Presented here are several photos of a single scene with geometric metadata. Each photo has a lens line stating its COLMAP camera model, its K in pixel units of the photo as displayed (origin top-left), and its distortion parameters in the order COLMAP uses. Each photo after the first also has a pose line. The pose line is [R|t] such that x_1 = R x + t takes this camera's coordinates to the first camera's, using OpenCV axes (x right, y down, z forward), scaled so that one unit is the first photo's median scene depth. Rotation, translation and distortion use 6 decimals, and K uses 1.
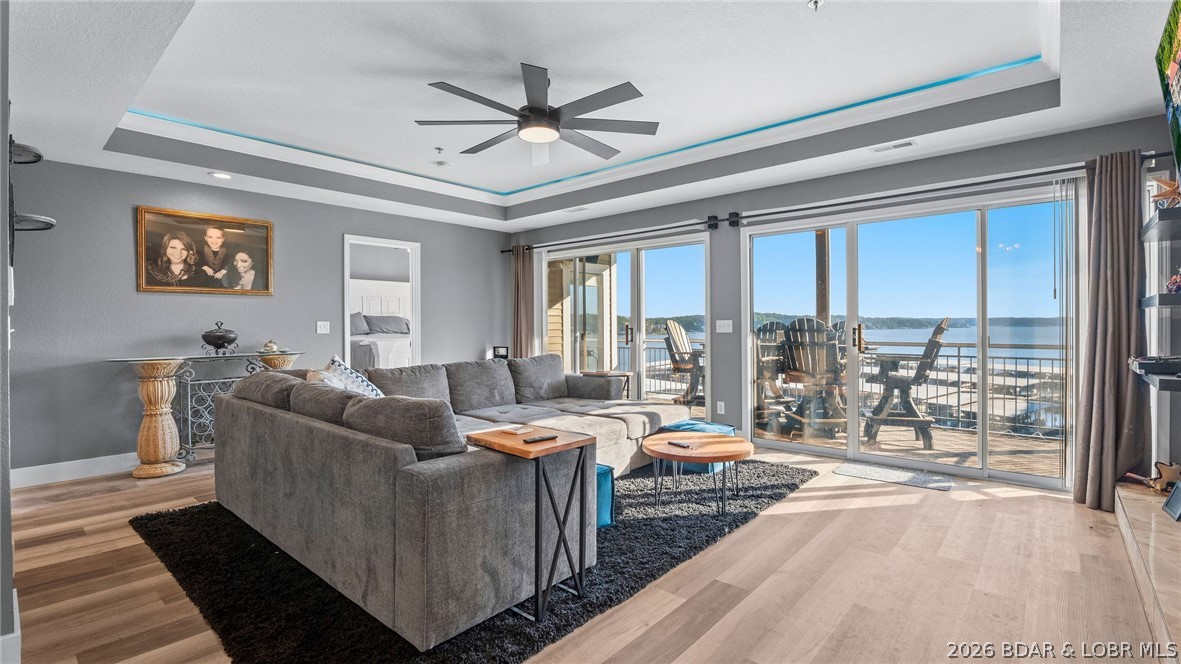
lens RADIAL K [[537.6, 0, 589.1], [0, 537.6, 327.6], [0, 0, 1]] dist [-0.013489, 0.000260]
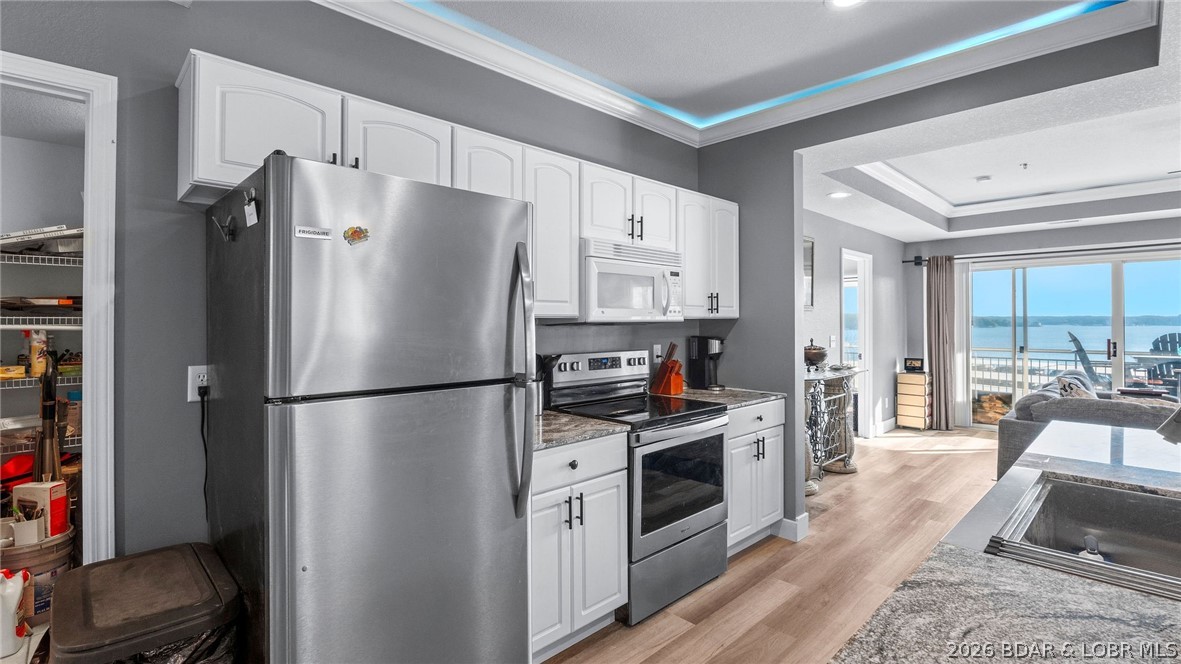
lens RADIAL K [[537.6, 0, 589.0], [0, 537.6, 319.5], [0, 0, 1]] dist [-0.013489, 0.000260]
pose [[0.996485, 0.002082, -0.083740, -0.980977], [-0.003239, 0.999901, -0.013684, -0.030105], [0.083704, 0.013907, 0.996394, -0.040725]]
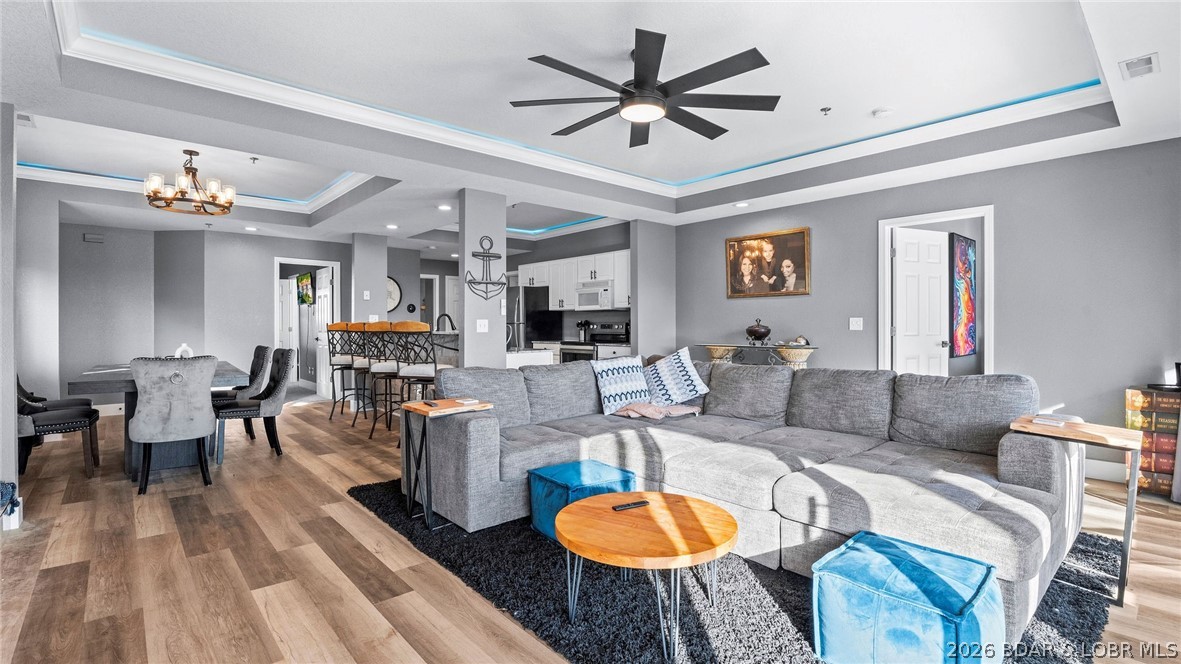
lens RADIAL K [[537.6, 0, 591.0], [0, 537.6, 327.4], [0, 0, 1]] dist [-0.013489, 0.000260]
pose [[-0.119051, 0.013279, -0.992799, 0.580831], [-0.002236, 0.999904, 0.013642, -0.007185], [0.992886, 0.003844, -0.119010, 0.726084]]
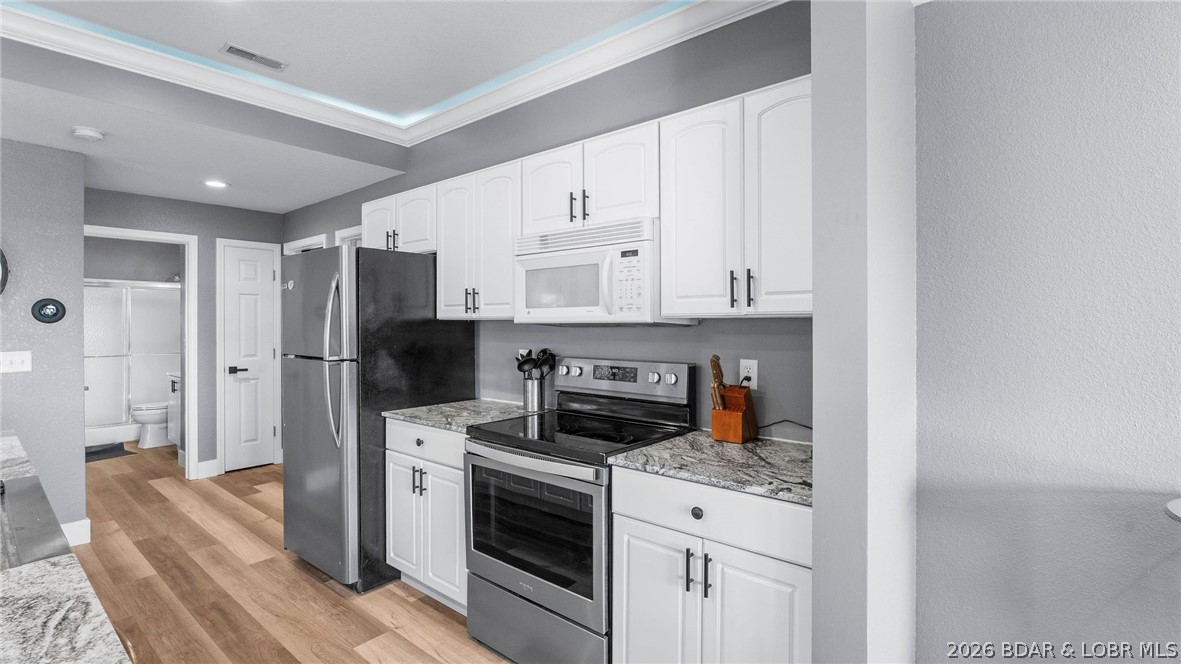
lens RADIAL K [[537.6, 0, 582.8], [0, 537.6, 321.4], [0, 0, 1]] dist [-0.013489, 0.000260]
pose [[0.018959, 0.001253, -0.999819, -0.505394], [-0.007228, 0.999973, 0.001117, -0.037701], [0.999794, 0.007206, 0.018968, 0.541105]]
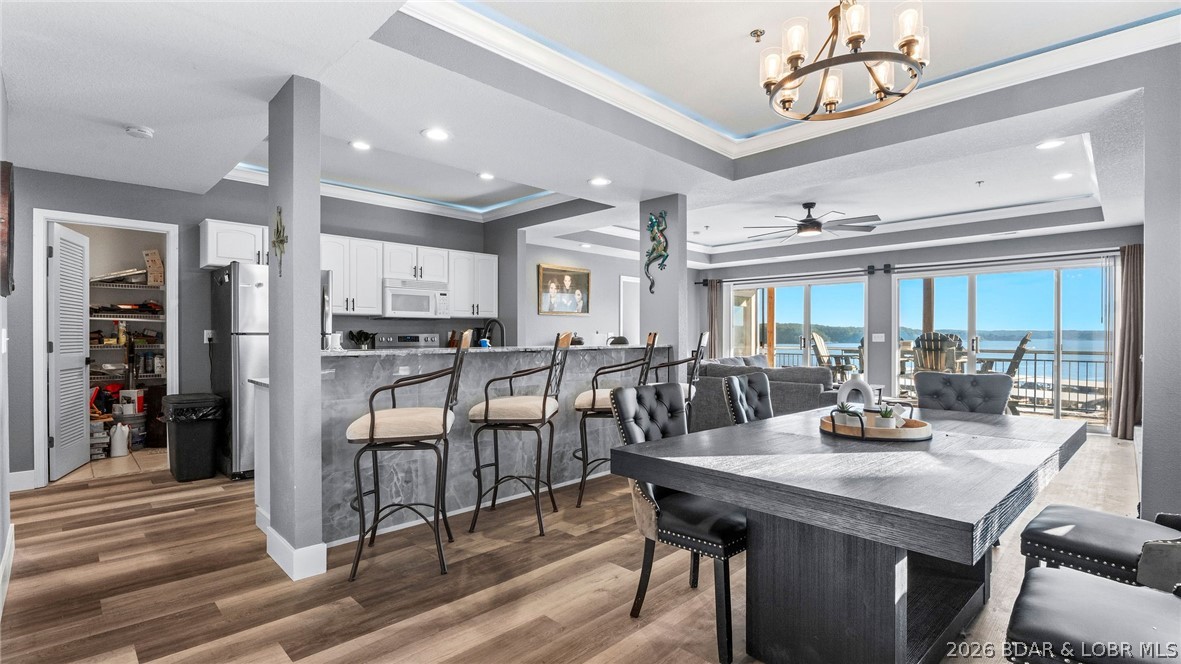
lens RADIAL K [[537.6, 0, 592.0], [0, 537.6, 339.3], [0, 0, 1]] dist [-0.013489, 0.000260]
pose [[0.997802, 0.008462, -0.065721, -0.506961], [-0.008384, 0.999964, 0.001463, 0.007431], [0.065731, -0.000909, 0.997837, -0.634569]]
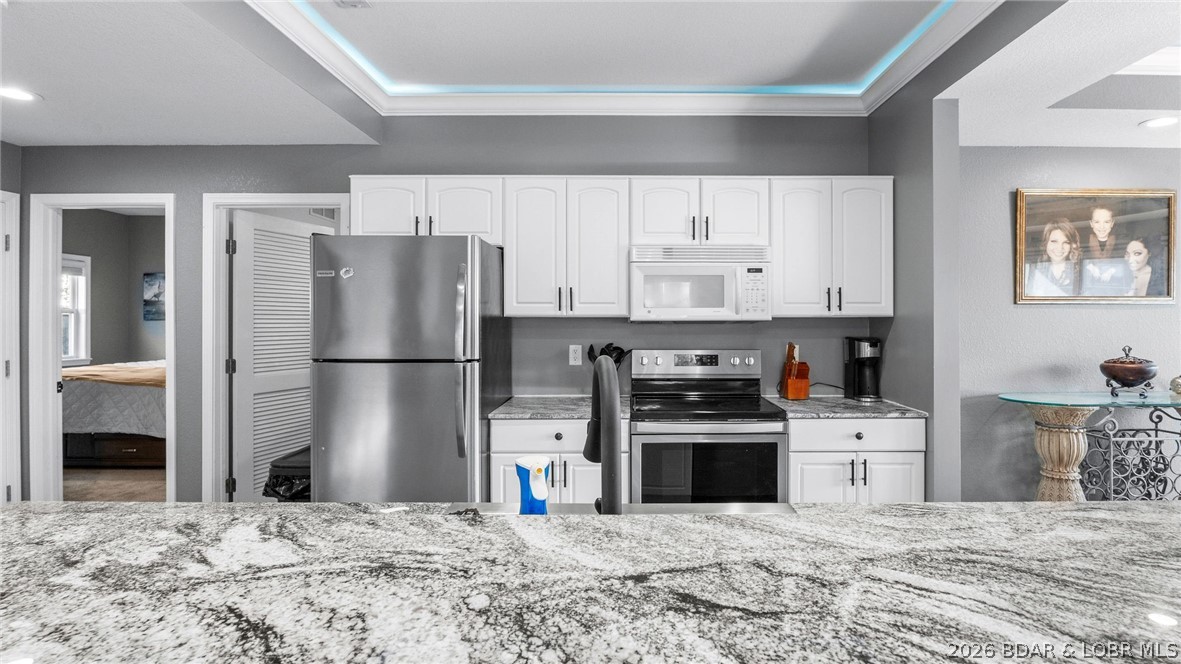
lens RADIAL K [[537.6, 0, 626.3], [0, 537.6, 321.0], [0, 0, 1]] dist [-0.013489, 0.000260]
pose [[0.664270, 0.005282, -0.747474, -0.585145], [-0.010246, 0.999945, -0.002039, -0.033125], [0.747422, 0.009014, 0.664288, 0.087241]]
